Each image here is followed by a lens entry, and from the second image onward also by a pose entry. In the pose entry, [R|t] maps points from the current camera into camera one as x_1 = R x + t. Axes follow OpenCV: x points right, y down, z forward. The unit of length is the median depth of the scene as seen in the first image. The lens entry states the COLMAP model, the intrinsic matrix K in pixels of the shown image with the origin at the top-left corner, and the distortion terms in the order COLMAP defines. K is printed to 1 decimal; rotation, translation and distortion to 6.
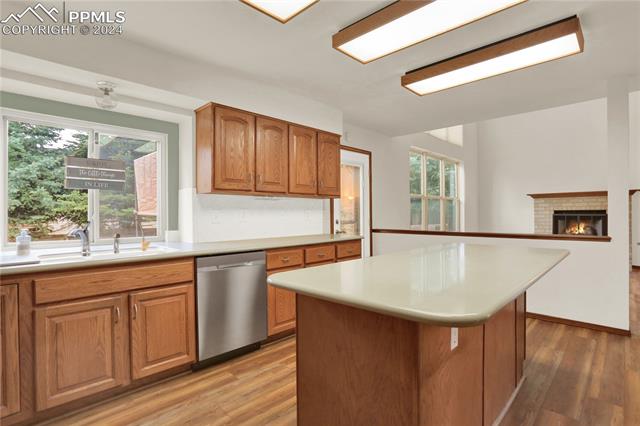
lens RADIAL K [[324.7, 0, 322.9], [0, 324.7, 208.2], [0, 0, 1]] dist [-0.042959, 0.002098]
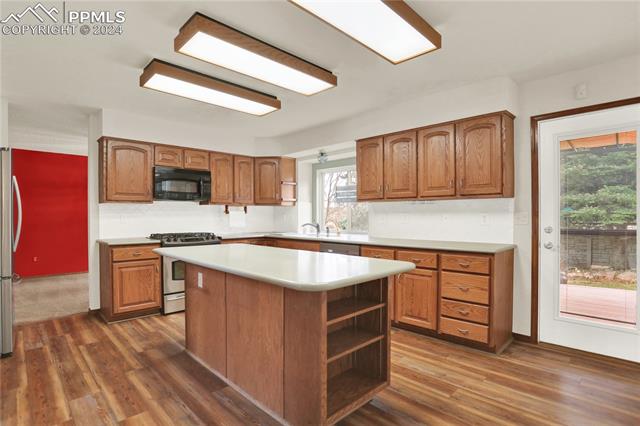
lens RADIAL K [[324.7, 0, 318.0], [0, 324.7, 220.0], [0, 0, 1]] dist [-0.042959, 0.002098]
pose [[-0.016813, 0.019314, -0.999672, 0.925756], [0.015435, 0.999699, 0.019055, 0.001643], [0.999740, -0.015110, -0.017106, 0.695448]]
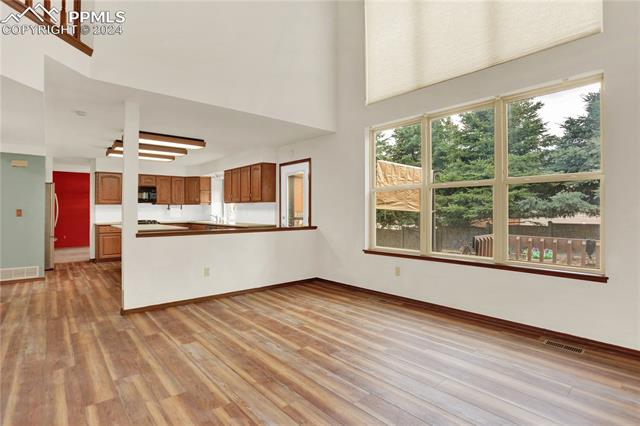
lens RADIAL K [[324.7, 0, 316.3], [0, 324.7, 209.2], [0, 0, 1]] dist [-0.042959, 0.002098]
pose [[-0.093612, 0.000794, -0.995608, 1.902231], [0.015546, 0.999879, -0.000664, 0.010780], [0.995487, -0.015540, -0.093613, 1.667523]]
